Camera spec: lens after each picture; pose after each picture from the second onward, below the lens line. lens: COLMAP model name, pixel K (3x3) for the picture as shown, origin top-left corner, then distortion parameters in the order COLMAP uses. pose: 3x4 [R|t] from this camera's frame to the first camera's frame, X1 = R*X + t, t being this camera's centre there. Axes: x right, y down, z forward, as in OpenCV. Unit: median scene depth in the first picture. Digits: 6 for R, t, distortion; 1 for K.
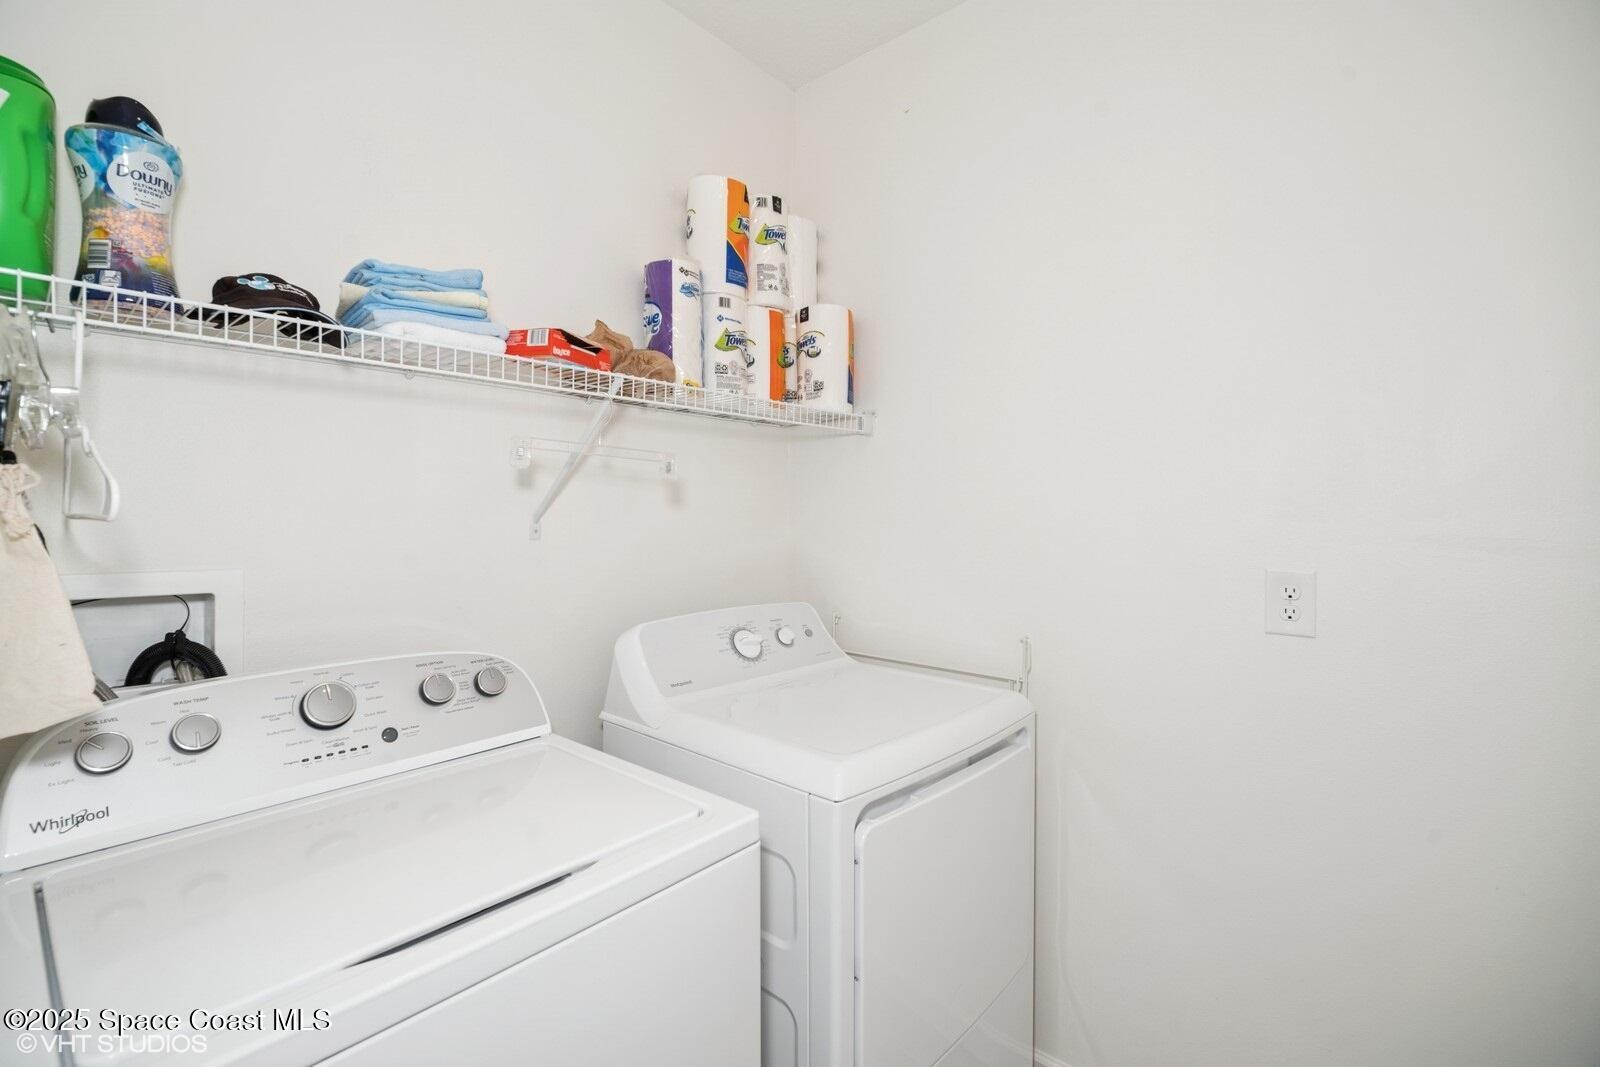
lens RADIAL K [[709.8, 0, 806.5], [0, 709.8, 519.7], [0, 0, 1]] dist [-0.002880, -0.000993]
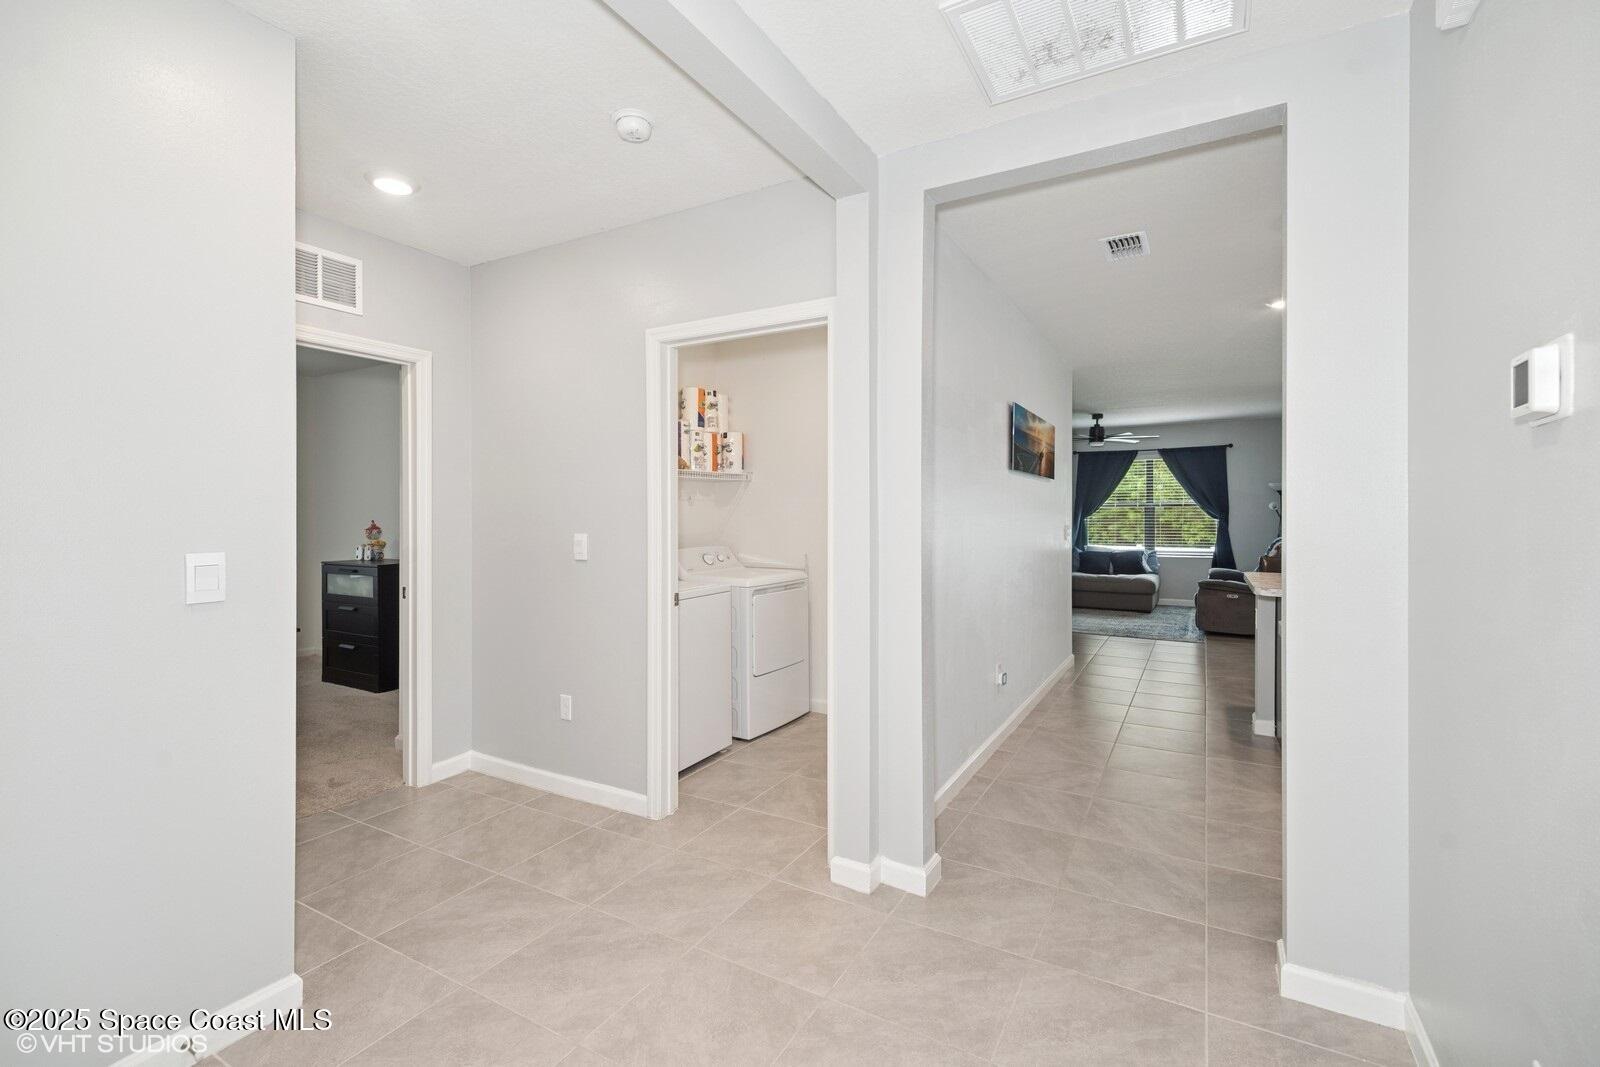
lens RADIAL K [[709.8, 0, 806.5], [0, 709.8, 519.7], [0, 0, 1]] dist [-0.002880, -0.000993]
pose [[0.979943, -0.008943, 0.199079, -0.235262], [0.006321, 0.999885, 0.013803, -0.014926], [-0.199179, -0.012268, 0.979886, -1.636067]]
